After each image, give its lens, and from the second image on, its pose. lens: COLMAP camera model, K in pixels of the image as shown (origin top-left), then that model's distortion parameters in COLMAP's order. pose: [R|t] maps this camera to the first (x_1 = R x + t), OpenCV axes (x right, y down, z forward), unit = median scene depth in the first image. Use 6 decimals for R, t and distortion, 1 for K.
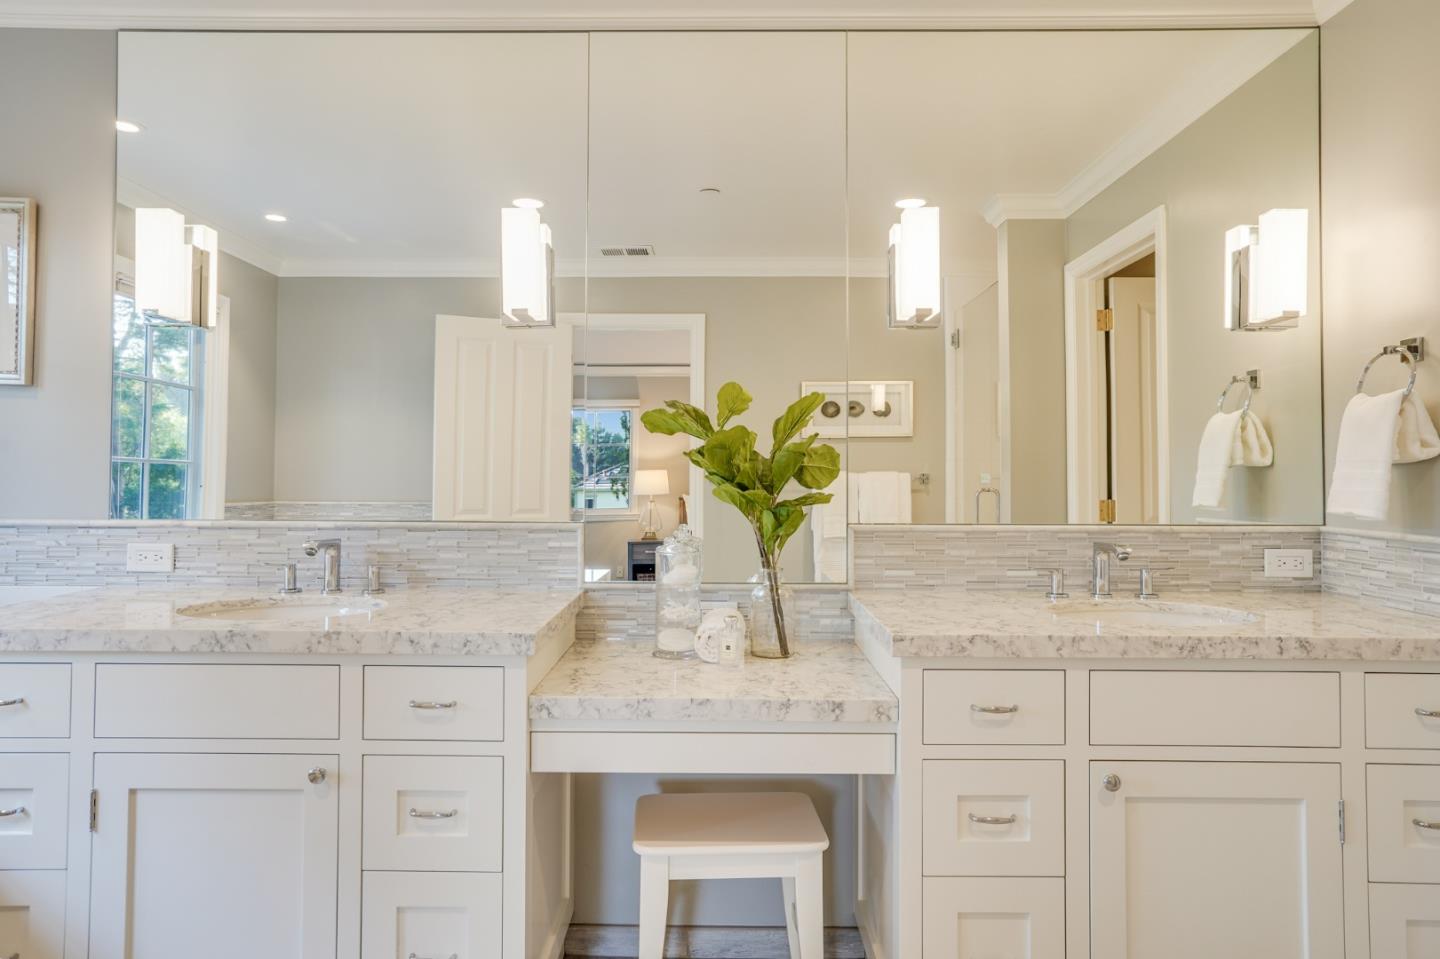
lens RADIAL K [[937.3, 0, 720.6], [0, 937.3, 464.2], [0, 0, 1]] dist [-0.003205, 0.001580]
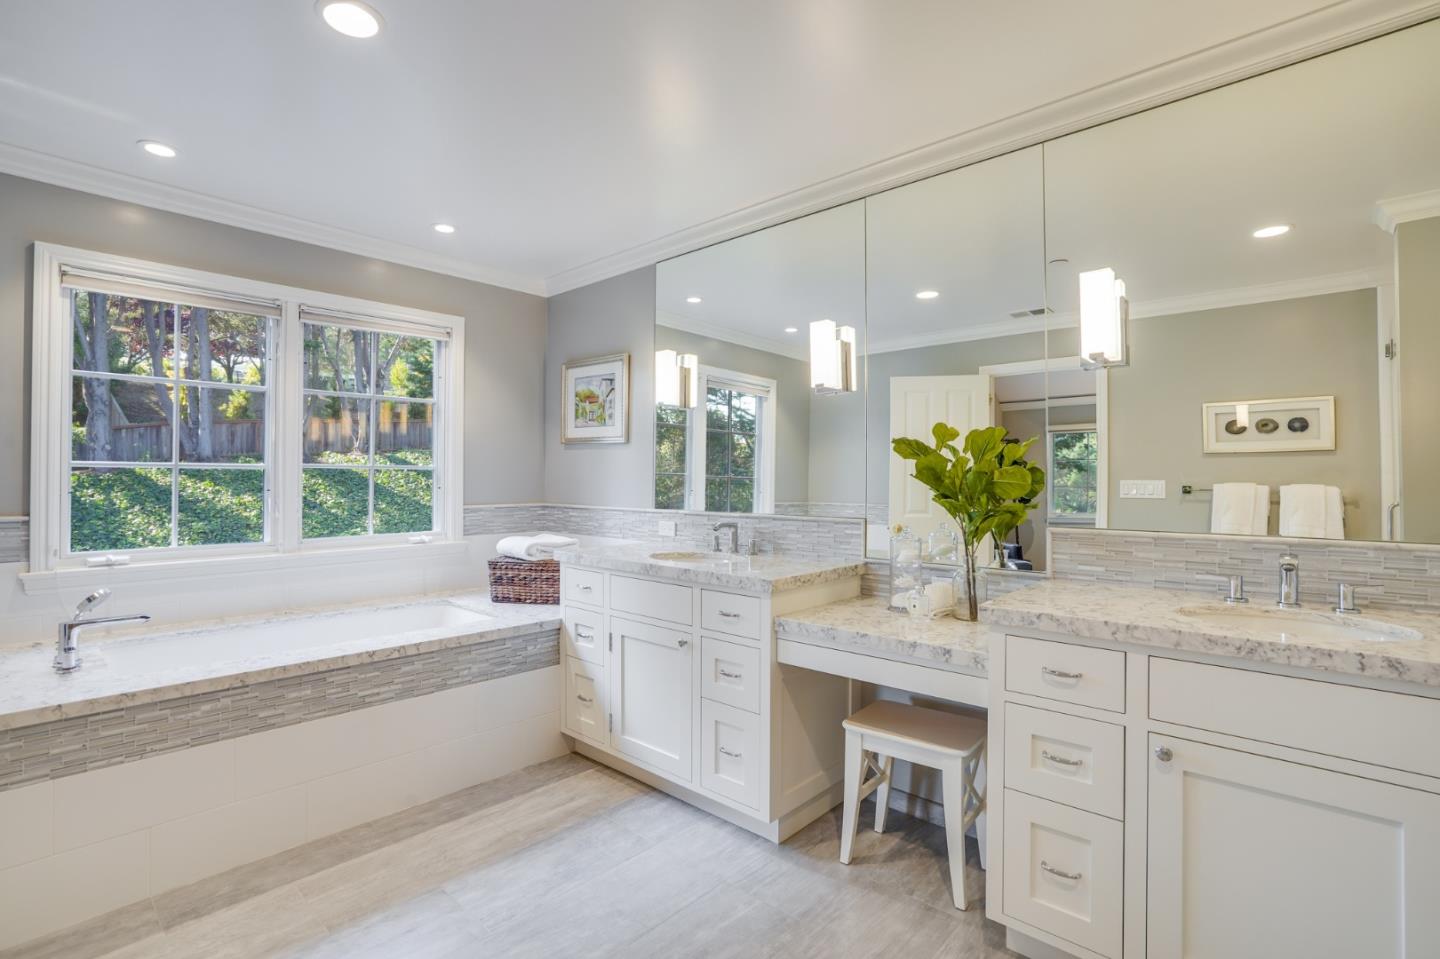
lens RADIAL K [[730.5, 0, 726.3], [0, 730.5, 477.8], [0, 0, 1]] dist [-0.031100, 0.018676]
pose [[0.727509, -0.003810, -0.686088, 0.633295], [0.005039, 0.999987, -0.000210, -0.006818], [0.686080, -0.003305, 0.727519, -0.029453]]
